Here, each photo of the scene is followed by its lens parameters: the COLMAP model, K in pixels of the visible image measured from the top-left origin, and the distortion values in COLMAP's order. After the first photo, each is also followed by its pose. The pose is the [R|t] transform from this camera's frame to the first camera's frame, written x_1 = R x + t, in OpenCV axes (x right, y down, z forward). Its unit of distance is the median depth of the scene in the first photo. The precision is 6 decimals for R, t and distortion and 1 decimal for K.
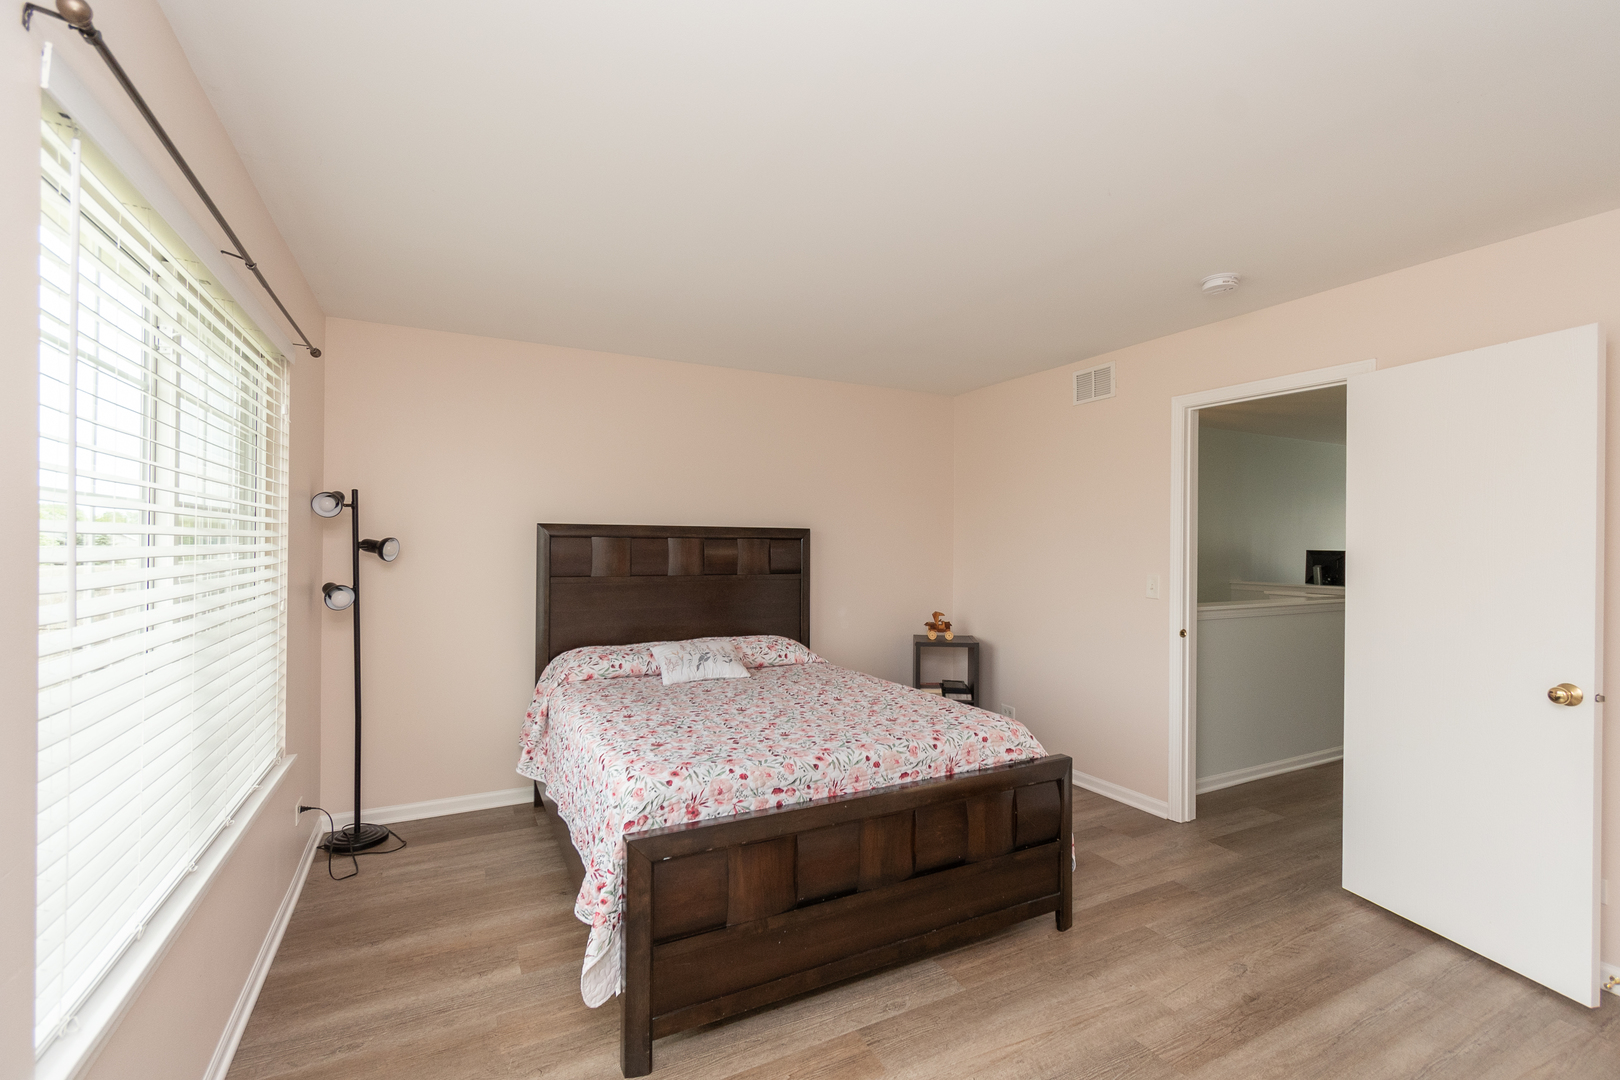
lens RADIAL K [[716.9, 0, 821.5], [0, 716.9, 537.2], [0, 0, 1]] dist [0.002158, 0.000148]
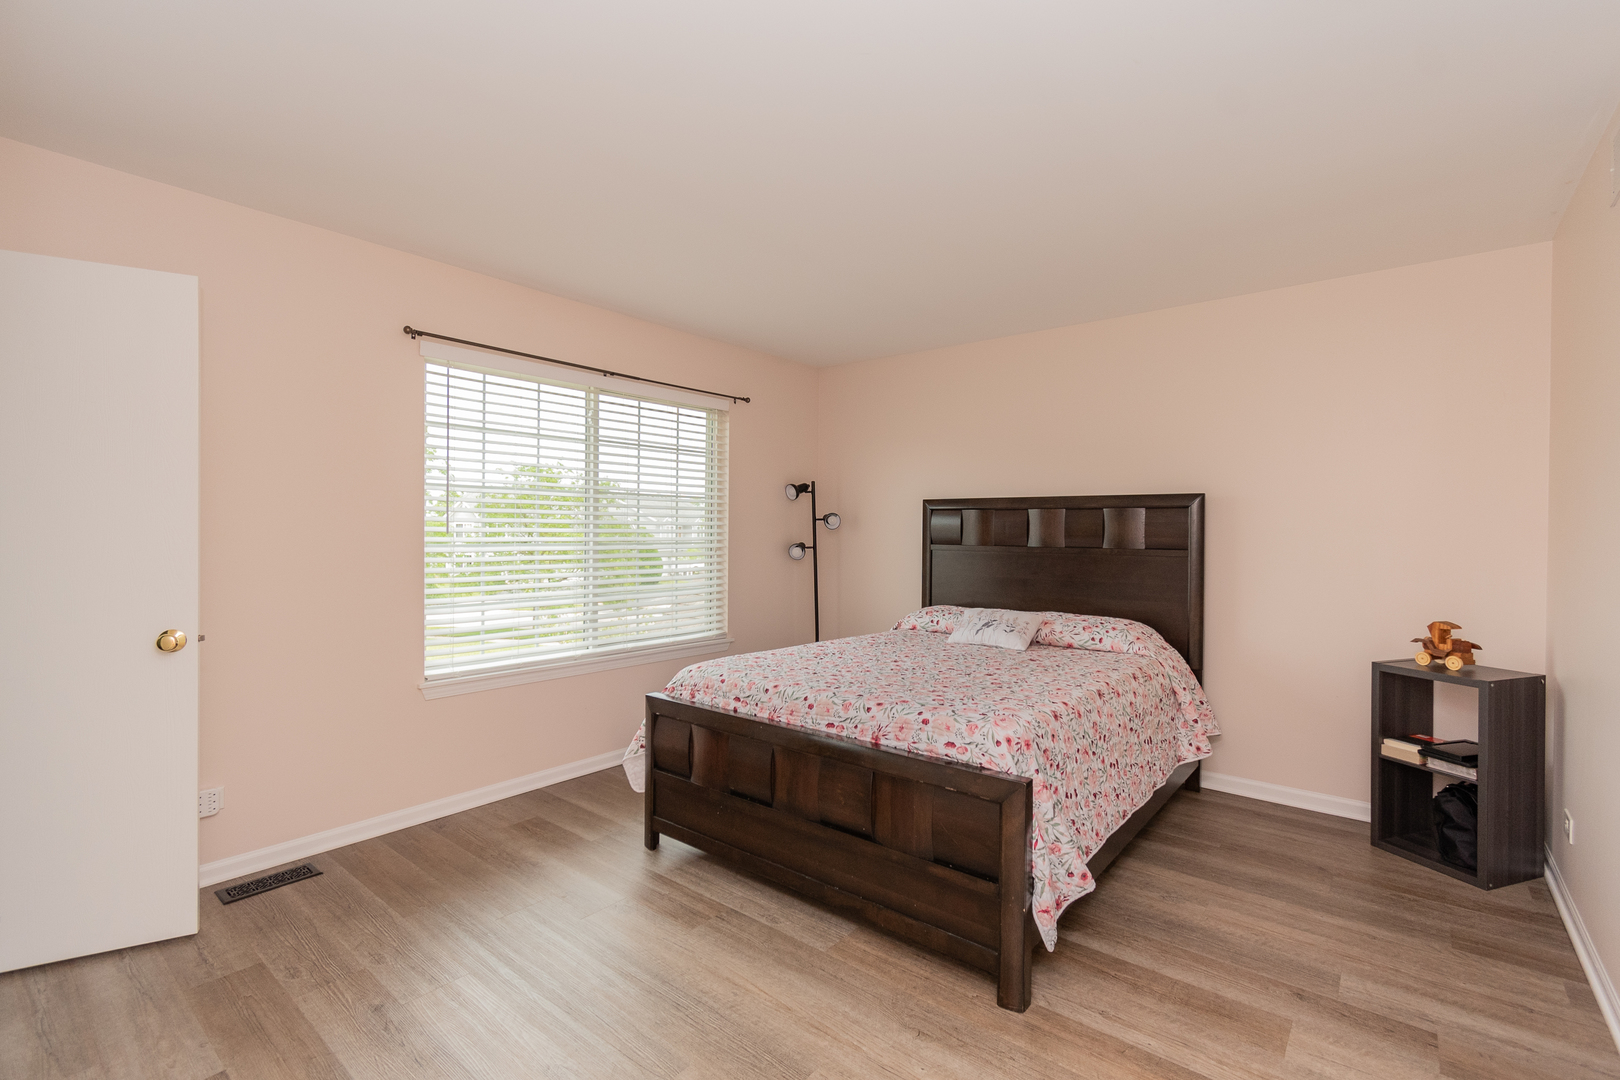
lens RADIAL K [[716.9, 0, 821.5], [0, 716.9, 537.2], [0, 0, 1]] dist [0.002158, 0.000148]
pose [[0.397888, 0.005184, -0.917419, 0.956599], [0.001361, 0.999980, 0.006241, 0.053886], [0.917433, -0.003732, 0.397872, 0.536625]]
